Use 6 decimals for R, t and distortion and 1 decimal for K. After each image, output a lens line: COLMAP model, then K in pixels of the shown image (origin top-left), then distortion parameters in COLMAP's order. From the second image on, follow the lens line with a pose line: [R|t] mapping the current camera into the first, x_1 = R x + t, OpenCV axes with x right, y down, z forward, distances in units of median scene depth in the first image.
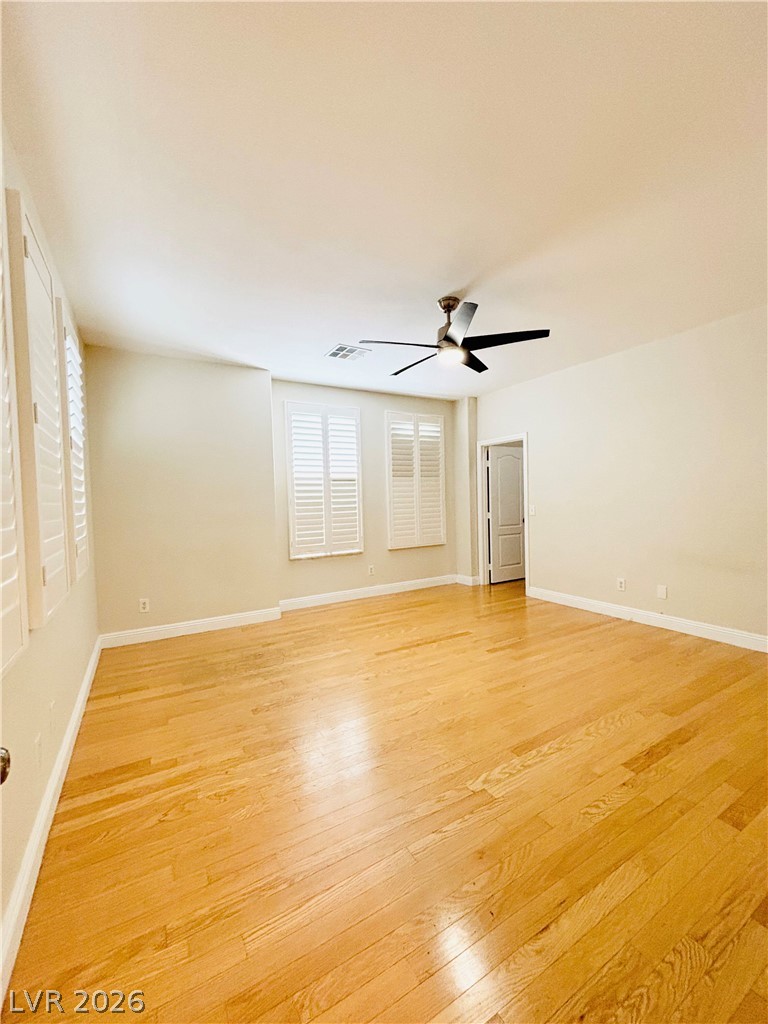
lens RADIAL K [[415.8, 0, 379.9], [0, 415.8, 513.8], [0, 0, 1]] dist [-0.000962, -0.000188]
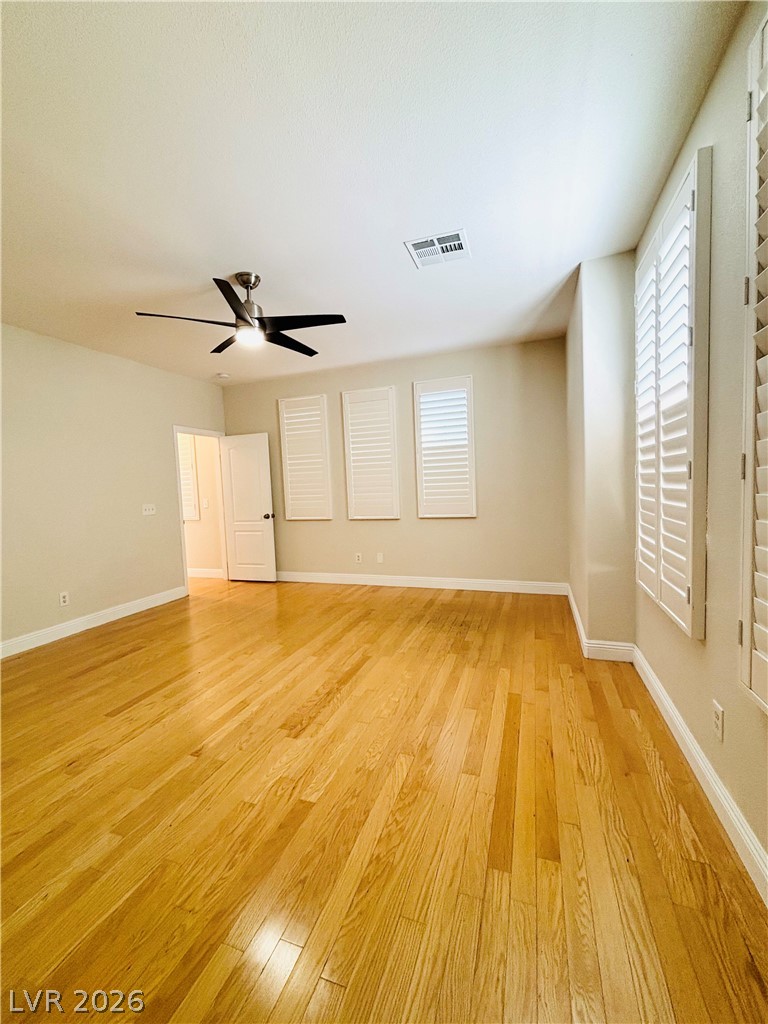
lens RADIAL K [[415.8, 0, 379.9], [0, 415.8, 513.8], [0, 0, 1]] dist [-0.000962, -0.000188]
pose [[-0.767136, 0.104011, -0.632996, 0.546661], [0.045638, 0.993116, 0.107874, -0.062056], [0.639859, 0.053865, -0.766602, 1.838727]]
